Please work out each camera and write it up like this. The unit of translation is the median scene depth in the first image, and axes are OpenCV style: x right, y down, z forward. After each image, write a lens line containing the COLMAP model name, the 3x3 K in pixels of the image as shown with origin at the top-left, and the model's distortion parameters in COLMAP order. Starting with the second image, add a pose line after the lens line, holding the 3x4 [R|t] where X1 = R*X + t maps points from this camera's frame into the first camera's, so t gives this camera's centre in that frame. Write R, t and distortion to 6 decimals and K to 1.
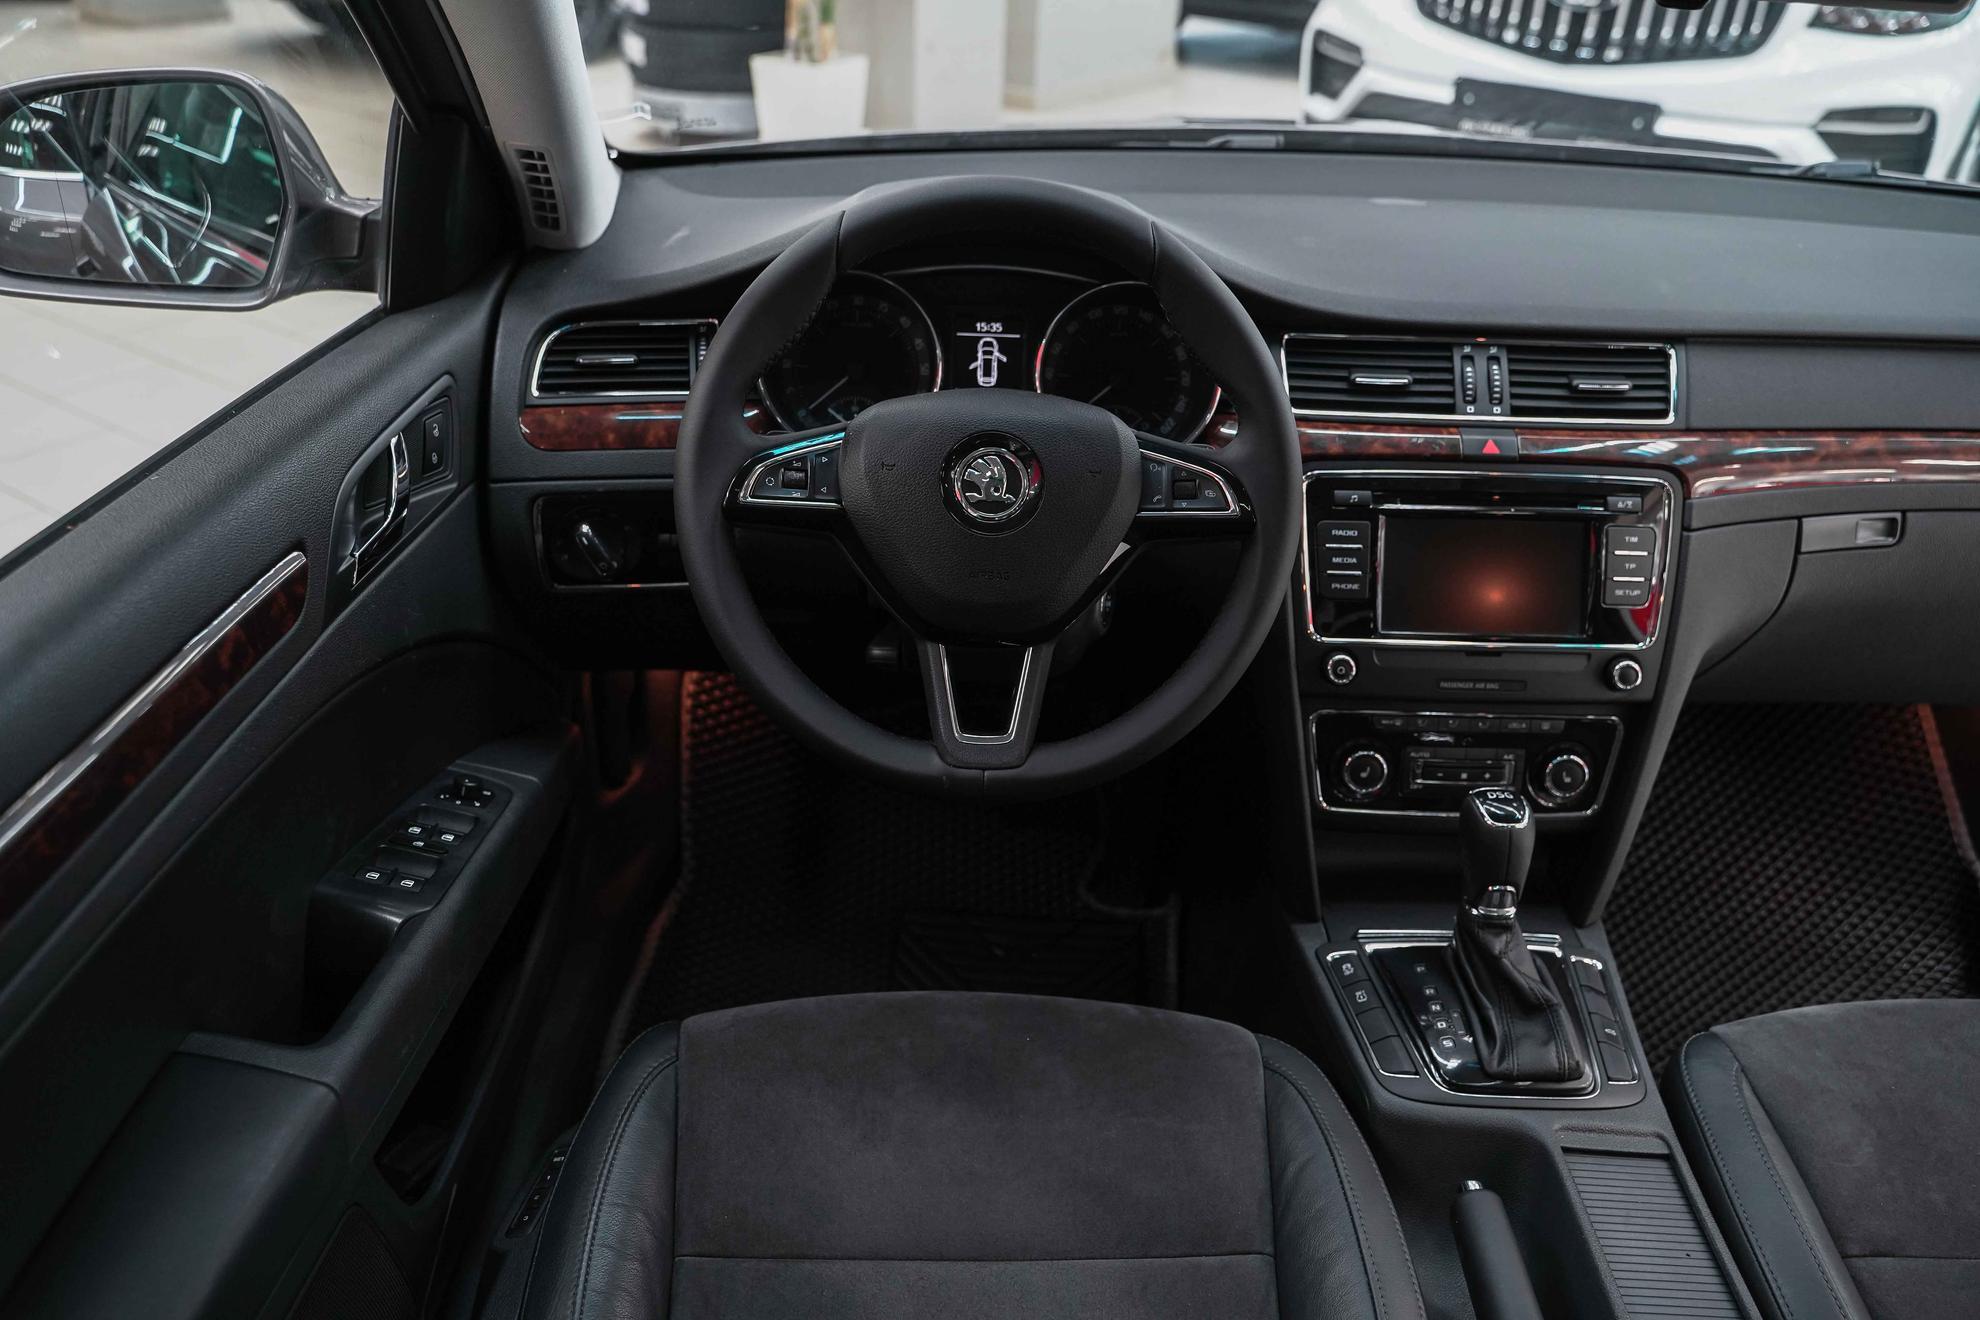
lens RADIAL K [[1576.3, 0, 994.0], [0, 1576.3, 661.9], [0, 0, 1]] dist [-0.010395, 0.001894]
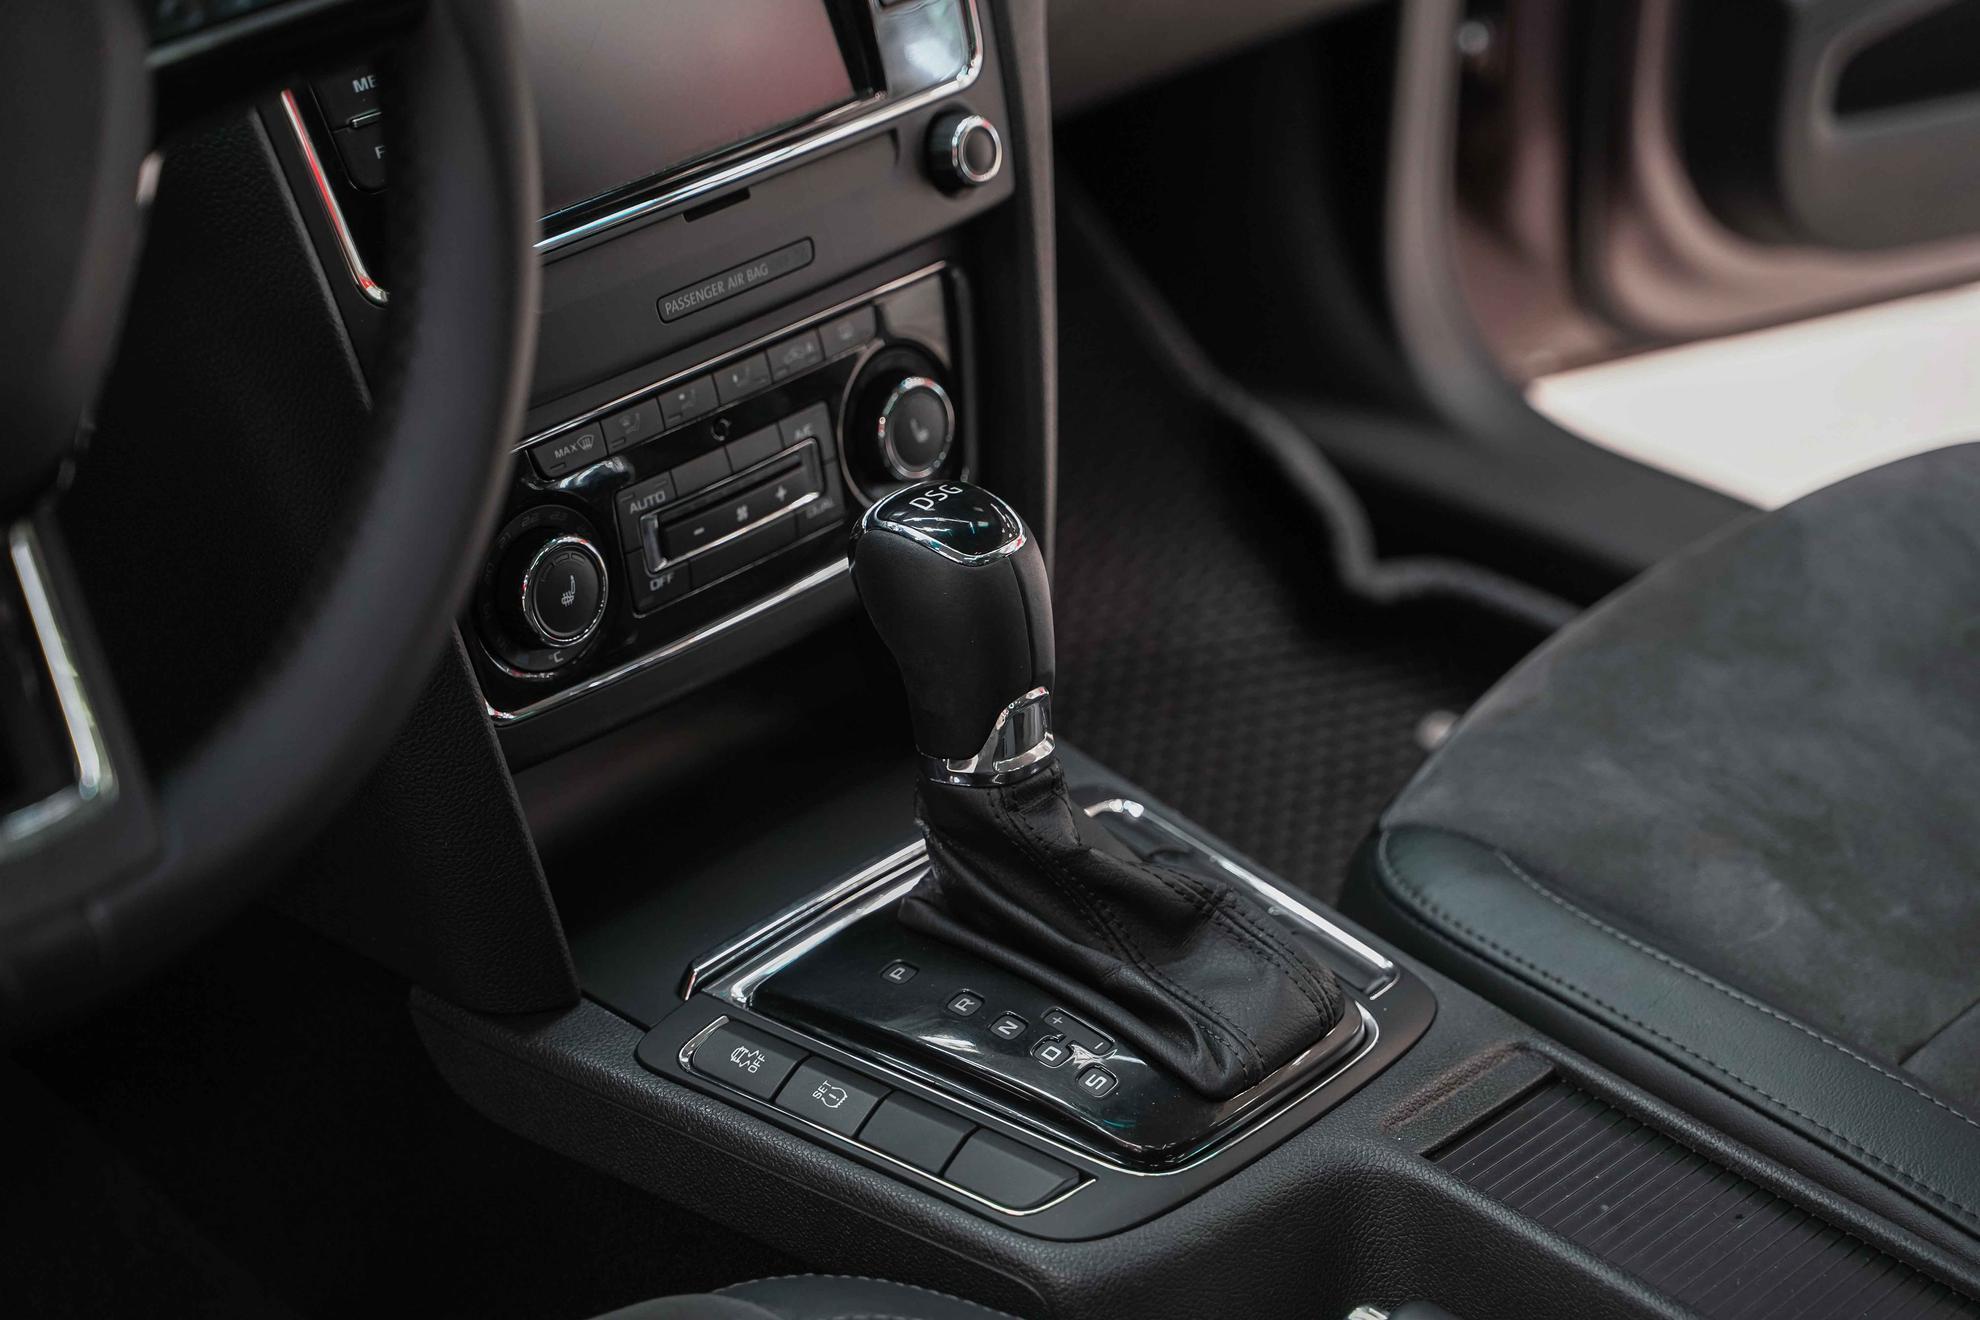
lens RADIAL K [[4209.8, 0, 993.7], [0, 4209.8, 661.4], [0, 0, 1]] dist [-0.044088, 0.000000]
pose [[0.666583, -0.371012, 0.646543, -0.380951], [0.344348, 0.922511, 0.174352, -0.060514], [-0.661129, 0.106416, 0.742687, 0.163102]]
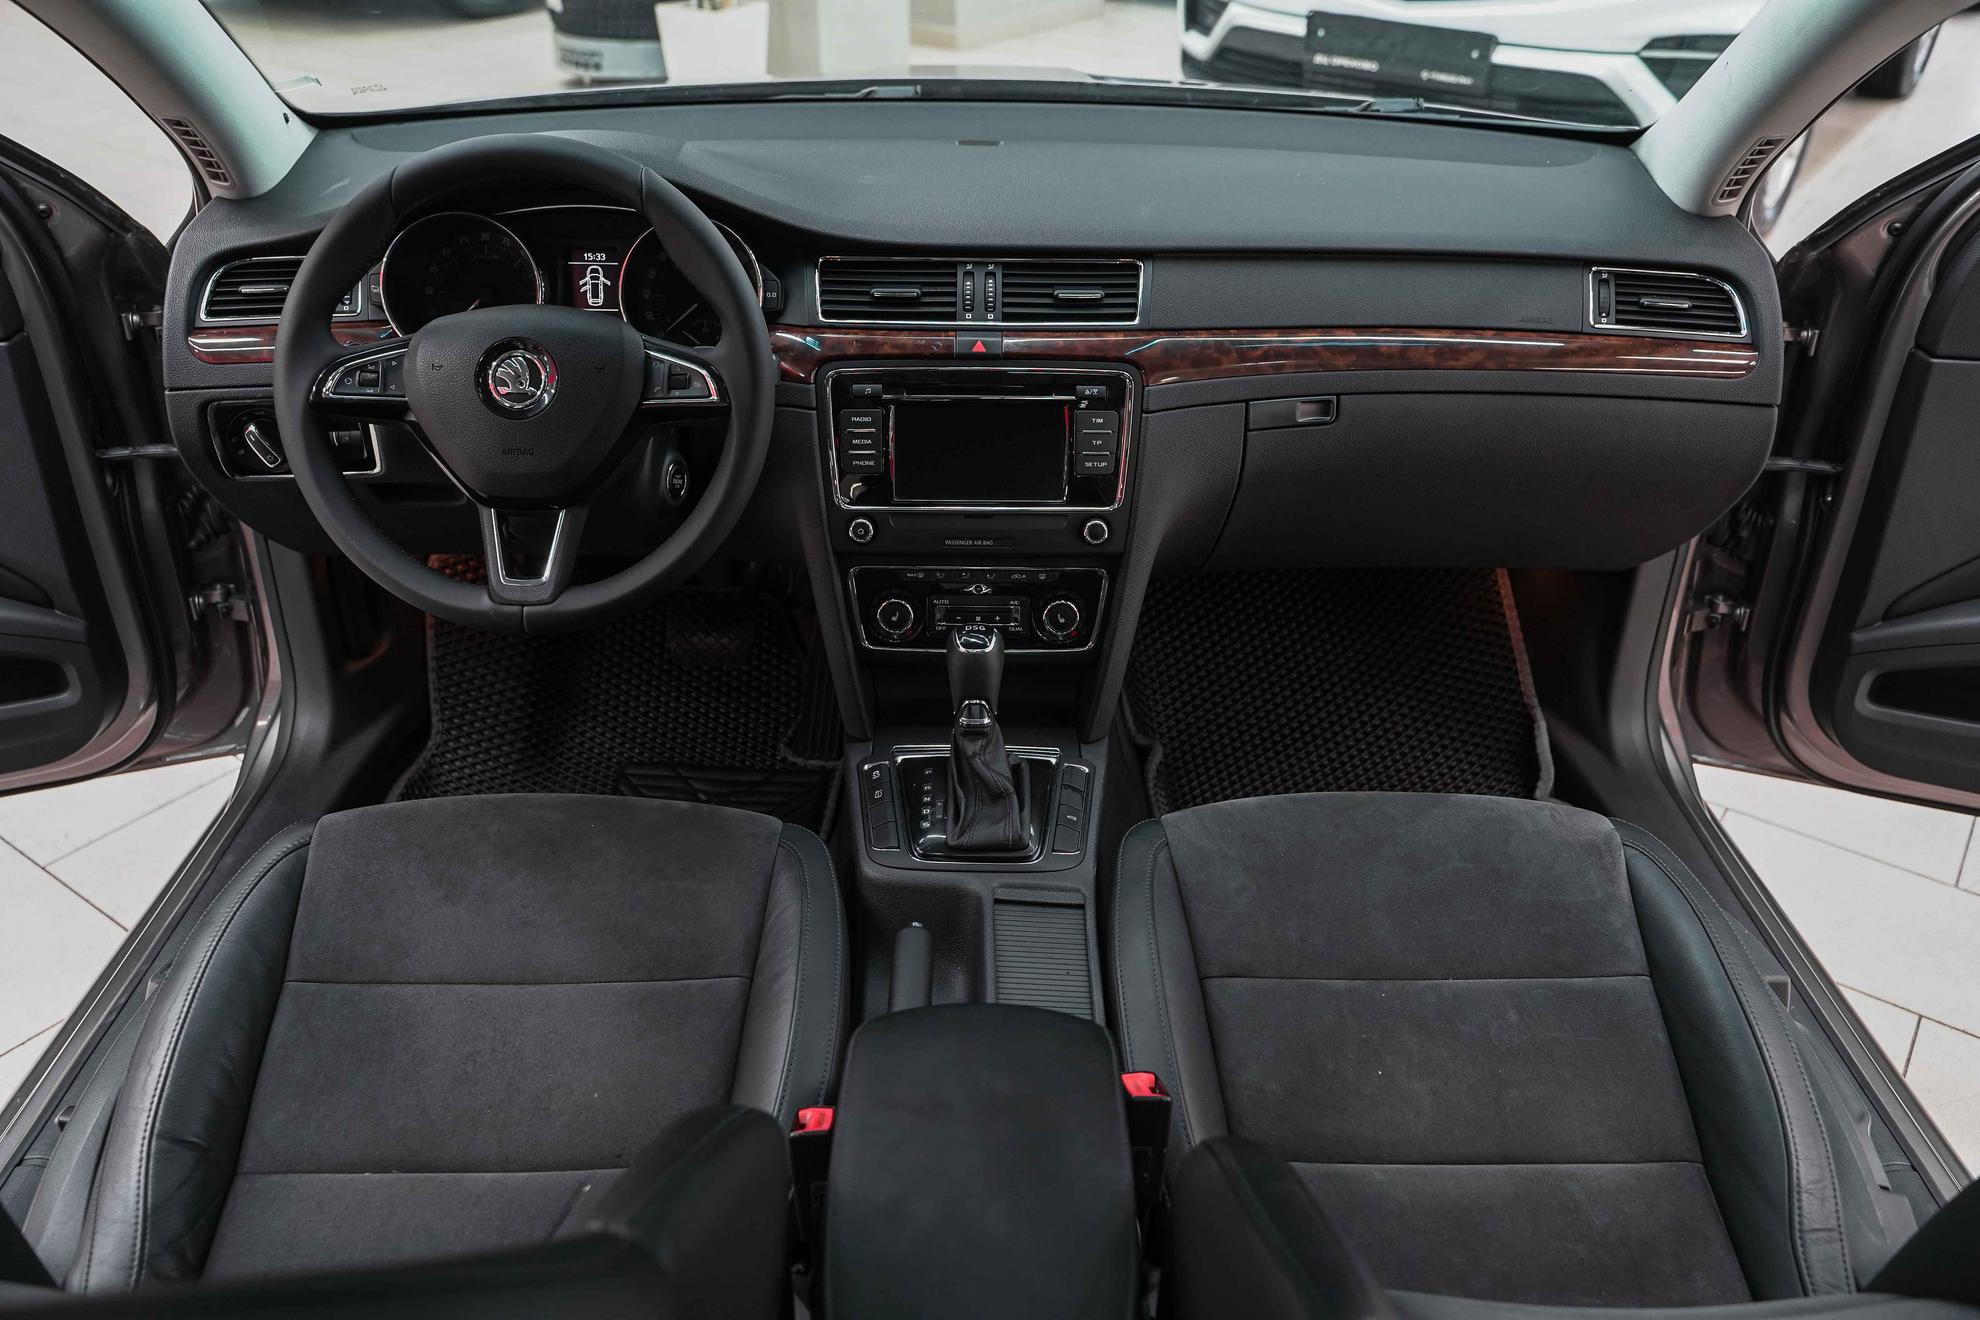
lens RADIAL K [[1576.3, 0, 988.2], [0, 1576.3, 666.1], [0, 0, 1]] dist [-0.010395, 0.001894]
pose [[0.999810, -0.015928, -0.011218, 0.327718], [0.016362, 0.999077, 0.039717, 0.062194], [0.010575, -0.039893, 0.999148, -0.230705]]
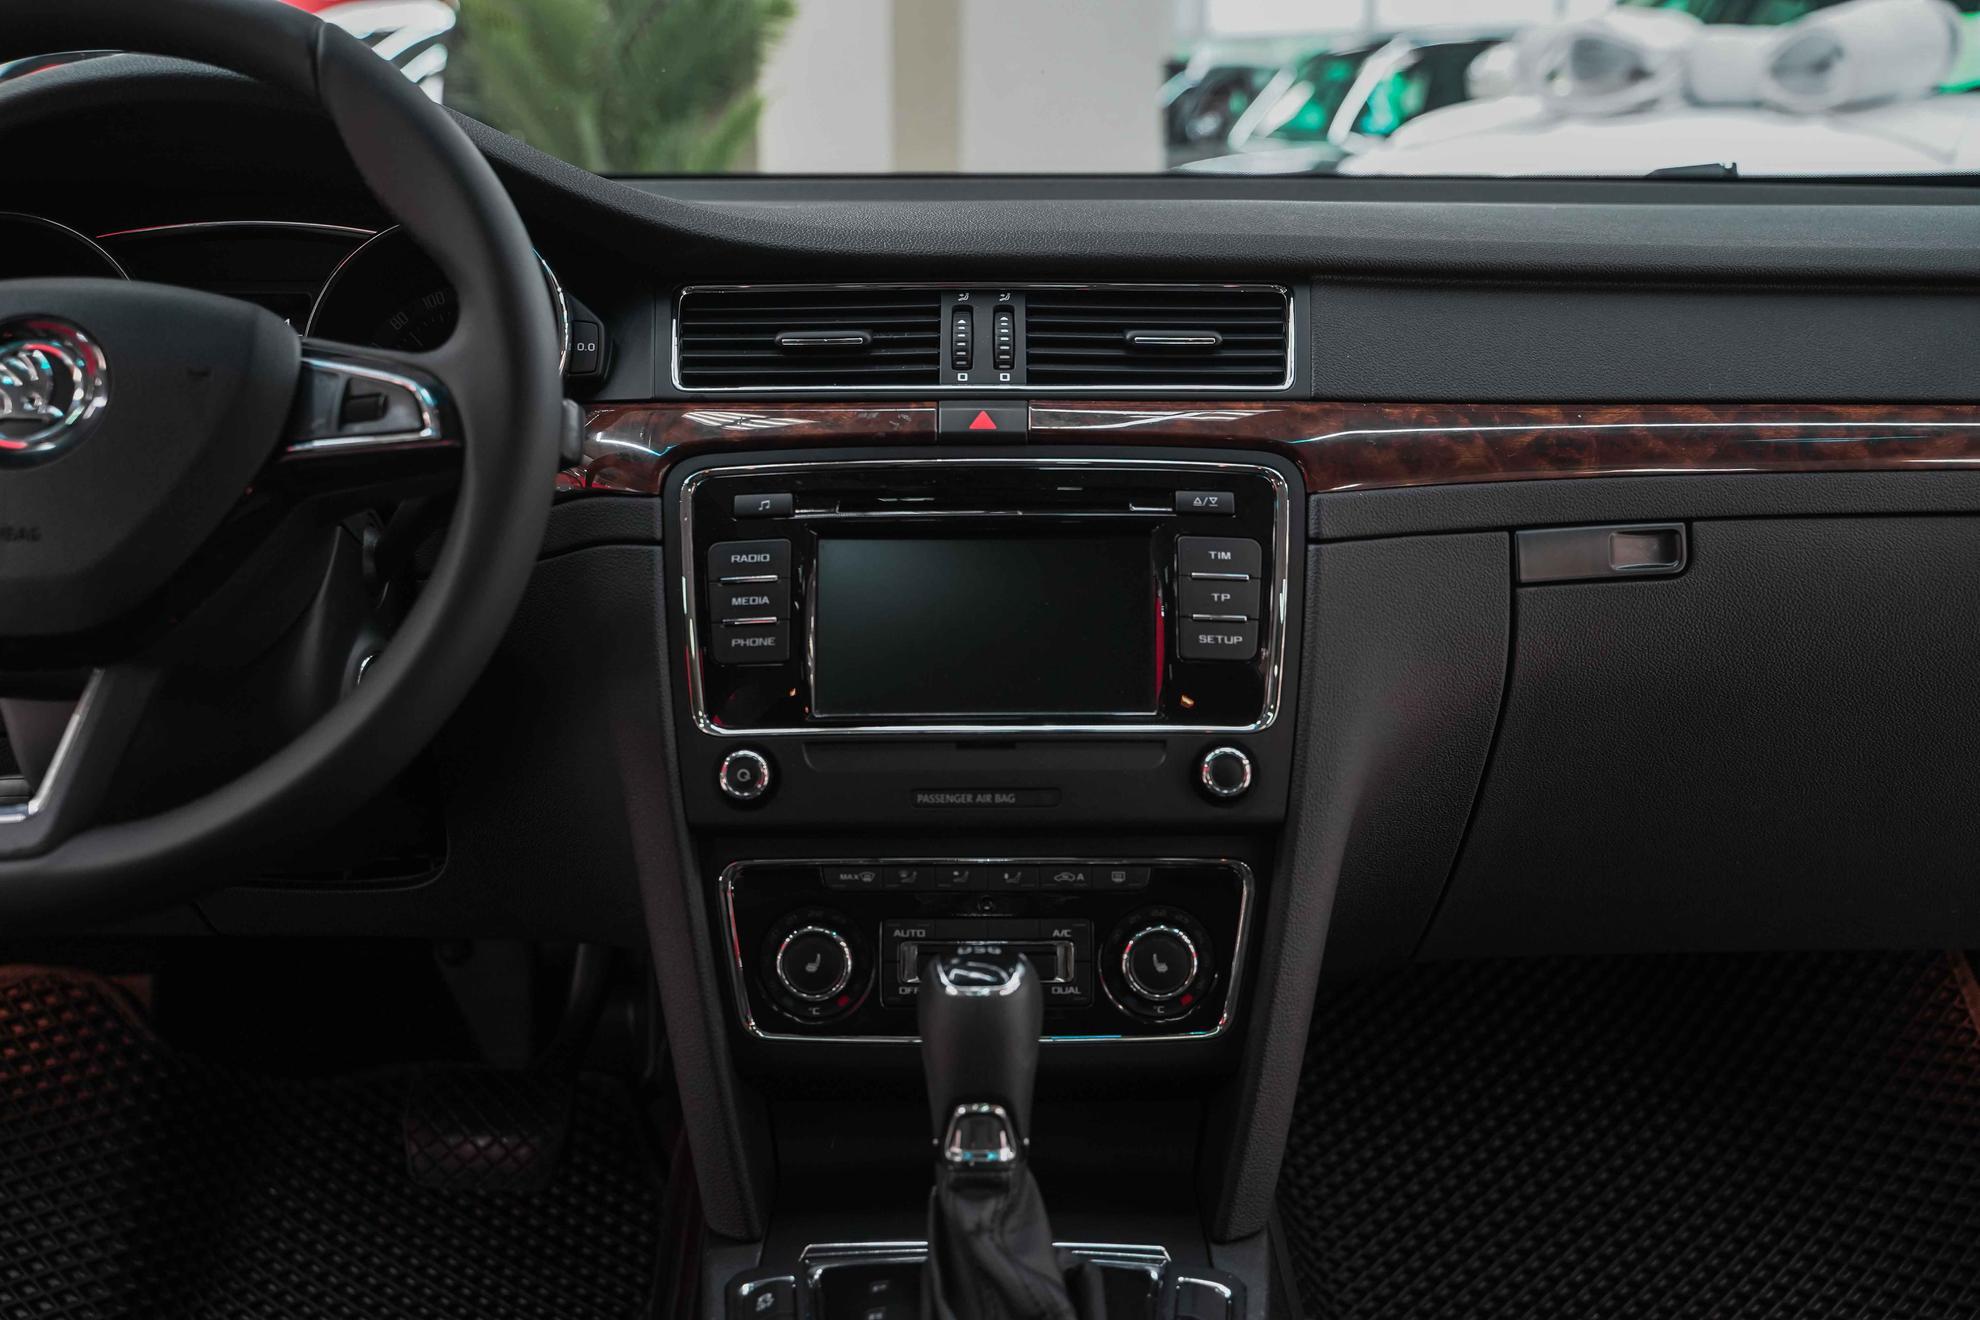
lens RADIAL K [[2216.4, 0, 994.2], [0, 2216.4, 657.4], [0, 0, 1]] dist [-0.007106, 0.000000]
pose [[0.999436, -0.031384, -0.011979, 0.322898], [0.026468, 0.955286, -0.294496, 0.210247], [0.020685, 0.294012, 0.955578, 0.181718]]
